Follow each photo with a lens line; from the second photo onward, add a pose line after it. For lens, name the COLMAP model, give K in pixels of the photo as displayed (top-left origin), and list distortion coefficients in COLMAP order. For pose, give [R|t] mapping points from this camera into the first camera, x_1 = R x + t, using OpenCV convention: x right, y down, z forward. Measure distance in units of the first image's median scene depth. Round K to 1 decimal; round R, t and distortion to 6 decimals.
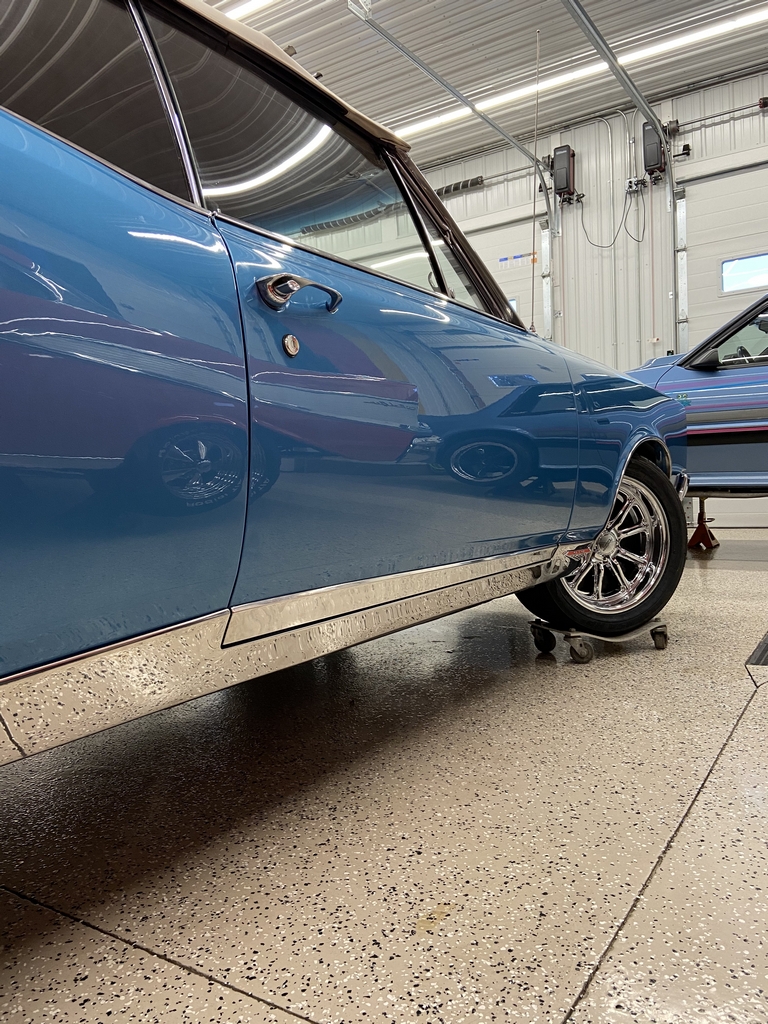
lens RADIAL K [[791.3, 0, 387.7], [0, 791.3, 511.8], [0, 0, 1]] dist [0.069435, -0.075881]
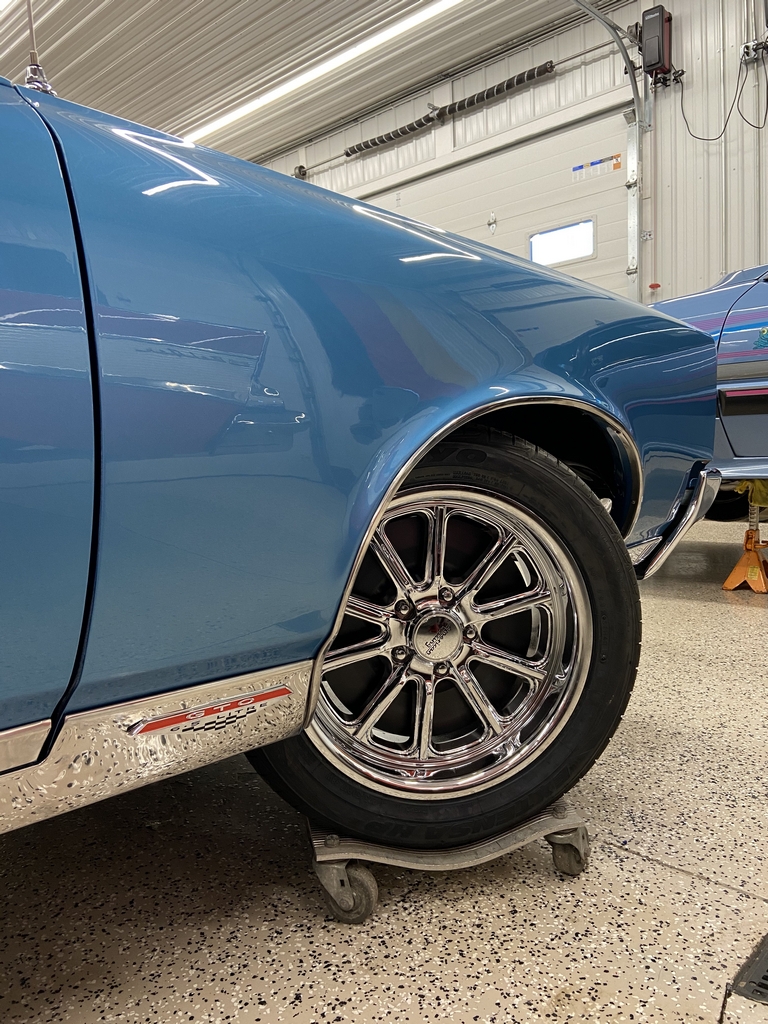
lens RADIAL K [[791.3, 0, 382.9], [0, 791.3, 505.2], [0, 0, 1]] dist [0.069435, -0.075881]
pose [[0.983610, 0.021272, -0.179048, 0.144967], [-0.014107, 0.999052, 0.041195, -0.023081], [0.179755, -0.037994, 0.982977, 0.253241]]
